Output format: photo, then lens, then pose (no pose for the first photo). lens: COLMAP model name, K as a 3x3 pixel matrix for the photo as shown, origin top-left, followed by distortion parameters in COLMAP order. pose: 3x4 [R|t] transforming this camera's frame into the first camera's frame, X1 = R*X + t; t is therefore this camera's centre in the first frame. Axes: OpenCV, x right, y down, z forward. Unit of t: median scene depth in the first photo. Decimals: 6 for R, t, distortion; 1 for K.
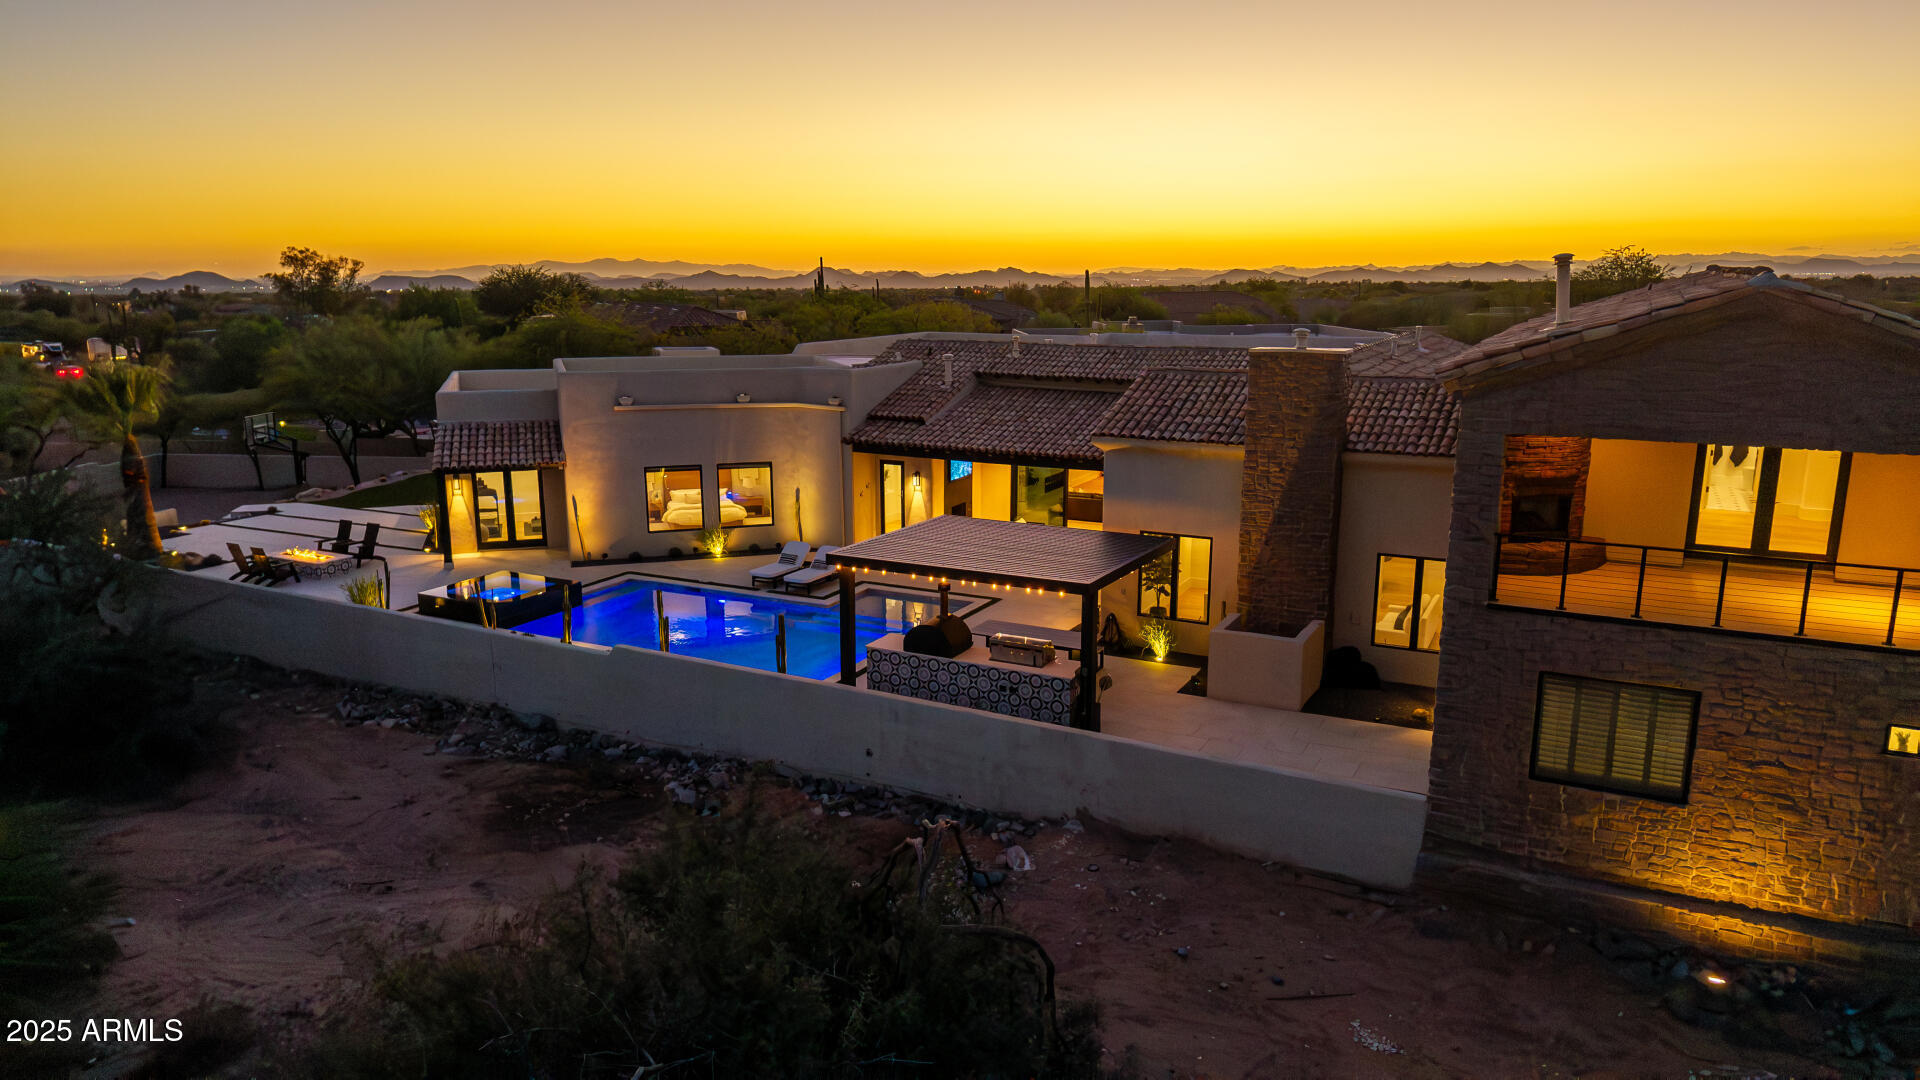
lens RADIAL K [[1287.5, 0, 960.0], [0, 1287.5, 540.0], [0, 0, 1]] dist [0.088524, -0.136452]
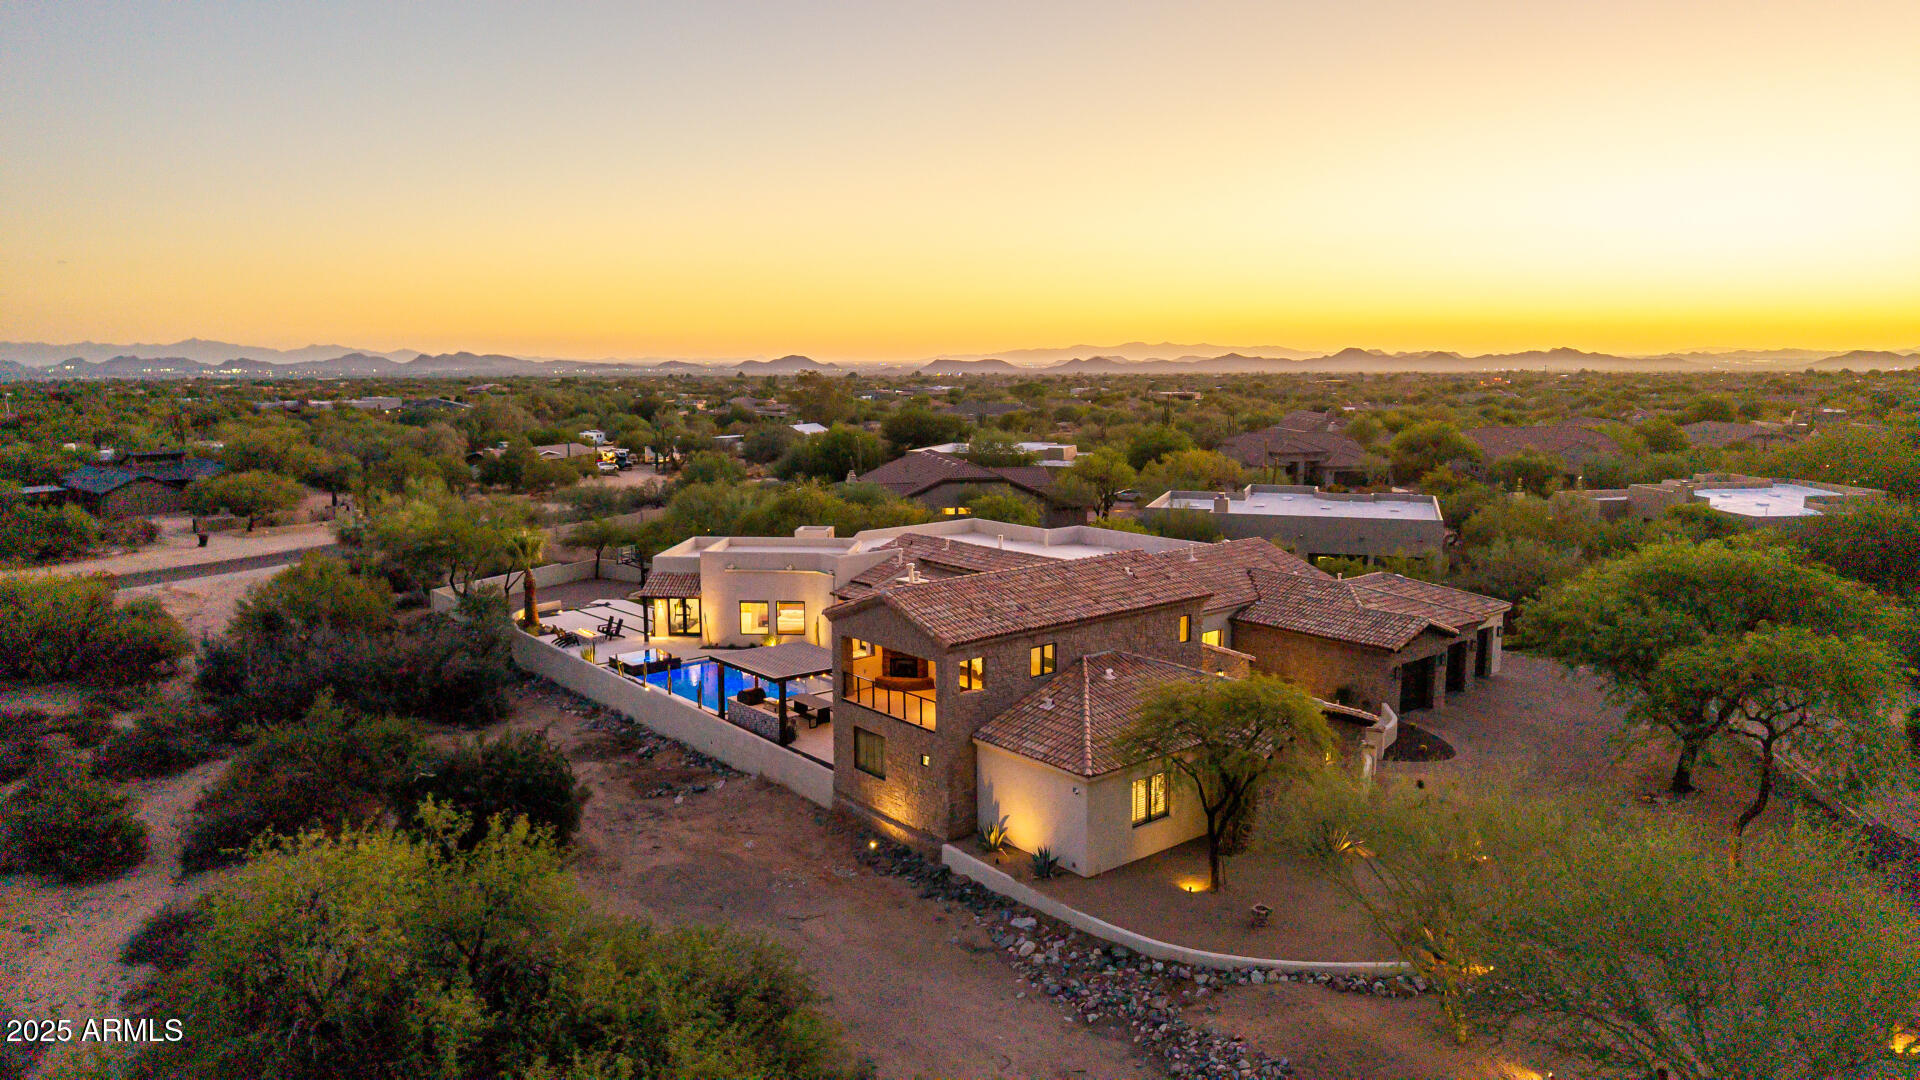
lens RADIAL K [[1310.3, 0, 960.0], [0, 1310.3, 540.0], [0, 0, 1]] dist [0.039538, -0.055642]
pose [[0.921717, 0.054872, -0.383963, 1.155858], [-0.078058, 0.995930, -0.045052, -0.119983], [0.379928, 0.071496, 0.922249, -0.978938]]
